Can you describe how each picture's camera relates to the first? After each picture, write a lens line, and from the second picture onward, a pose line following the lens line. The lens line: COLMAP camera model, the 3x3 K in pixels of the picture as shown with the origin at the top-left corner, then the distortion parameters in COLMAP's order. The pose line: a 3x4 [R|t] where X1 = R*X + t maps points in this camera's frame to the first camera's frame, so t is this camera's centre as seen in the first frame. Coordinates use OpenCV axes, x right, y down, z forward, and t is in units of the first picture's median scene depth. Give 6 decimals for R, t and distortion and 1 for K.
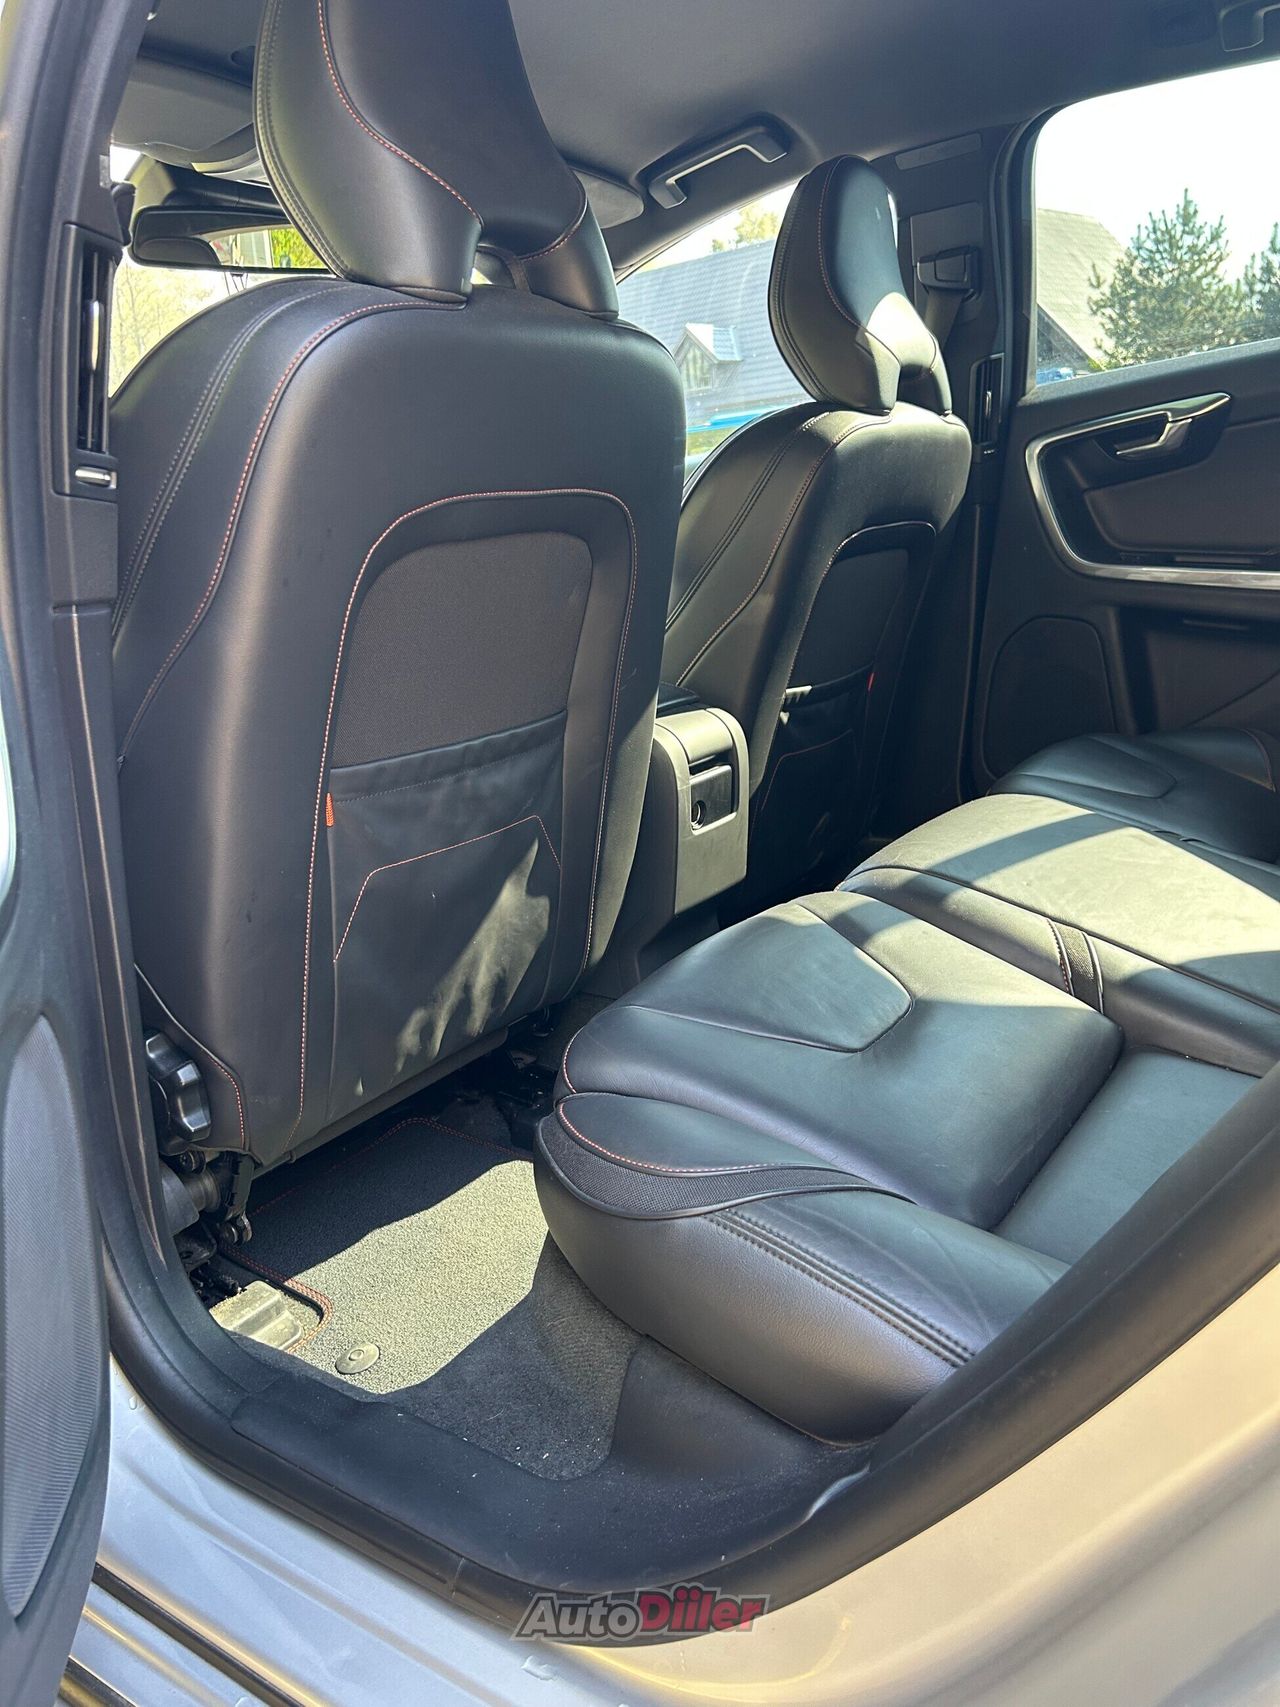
lens RADIAL K [[1329.4, 0, 640.0], [0, 1329.4, 853.5], [0, 0, 1]] dist [0.035806, -0.008338]
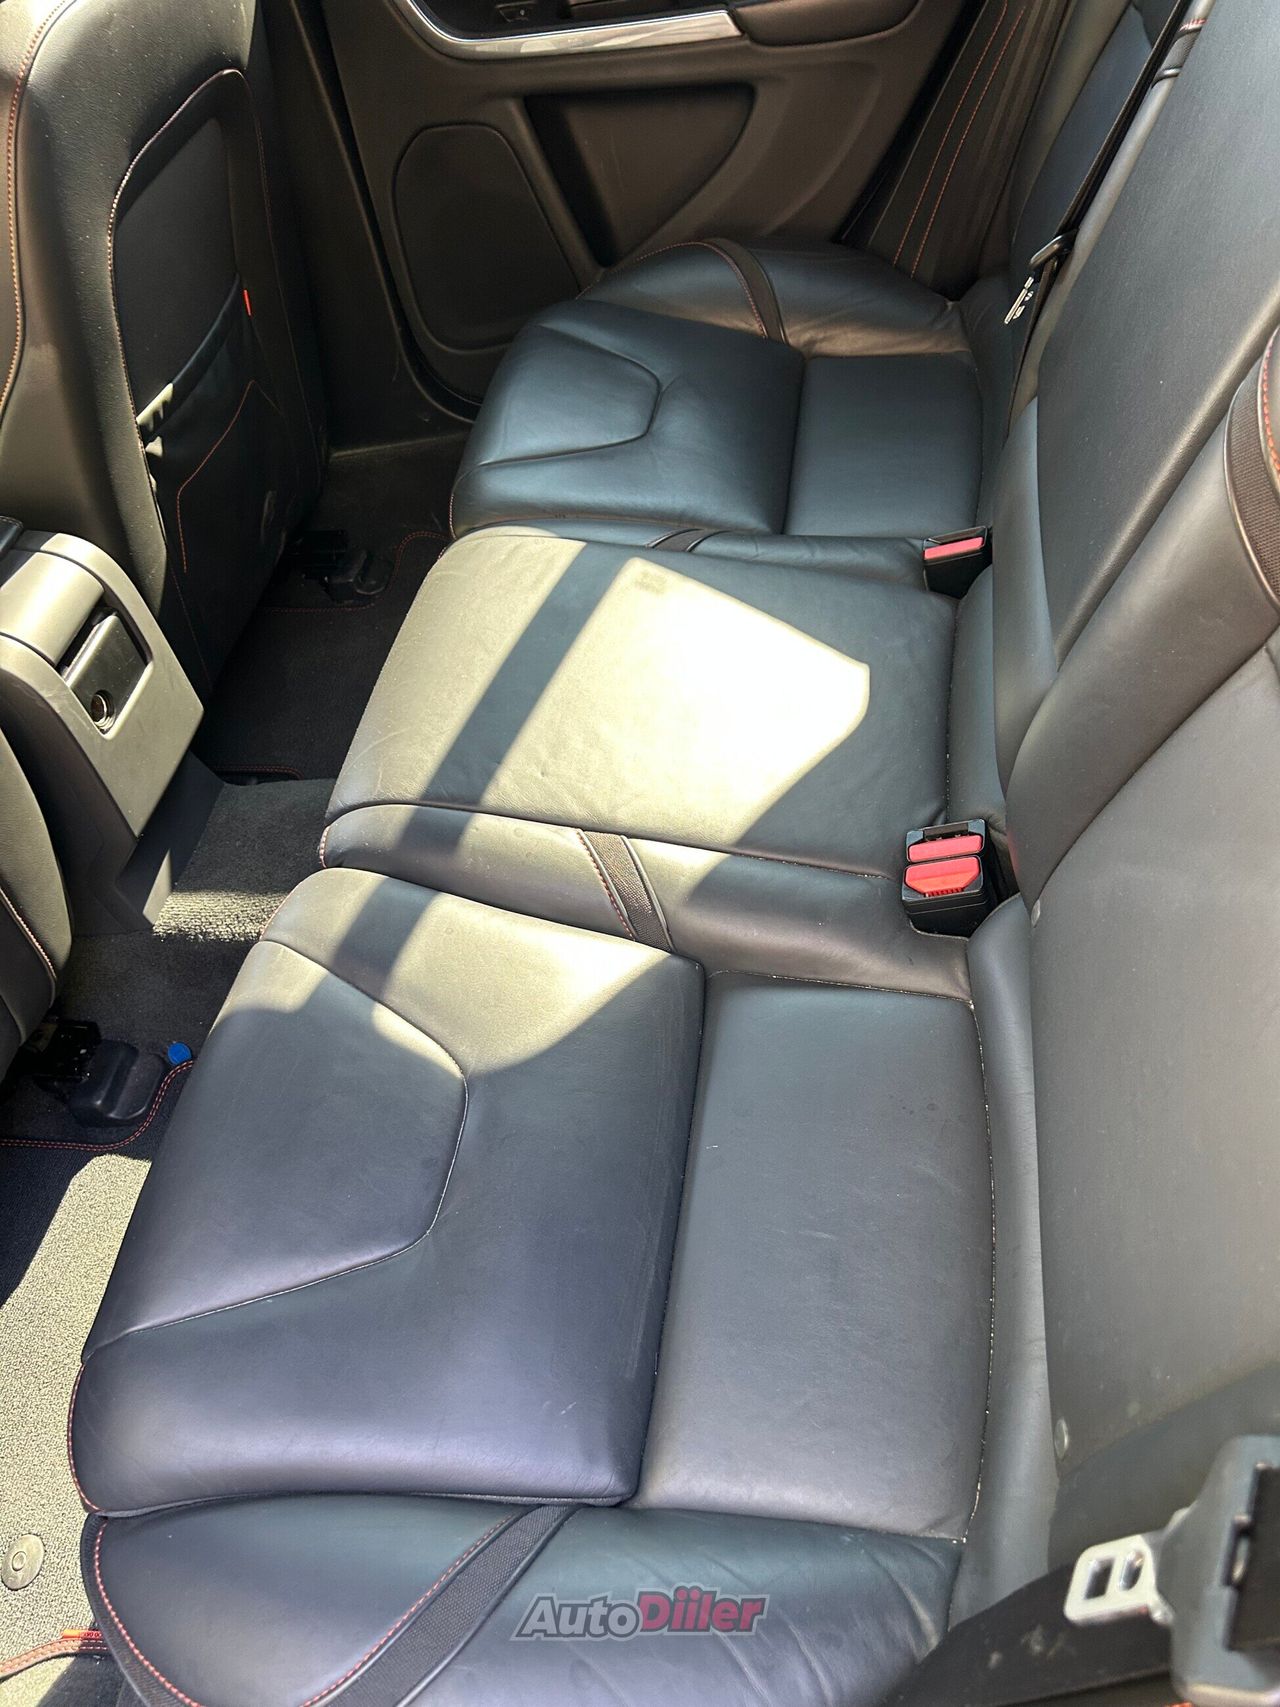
lens RADIAL K [[1329.4, 0, 640.0], [0, 1329.4, 853.5], [0, 0, 1]] dist [0.035806, -0.008338]
pose [[0.893731, -0.415057, 0.170213, 0.148299], [0.282379, 0.815329, 0.505470, -0.251234], [-0.348578, -0.403690, 0.845889, 0.228014]]
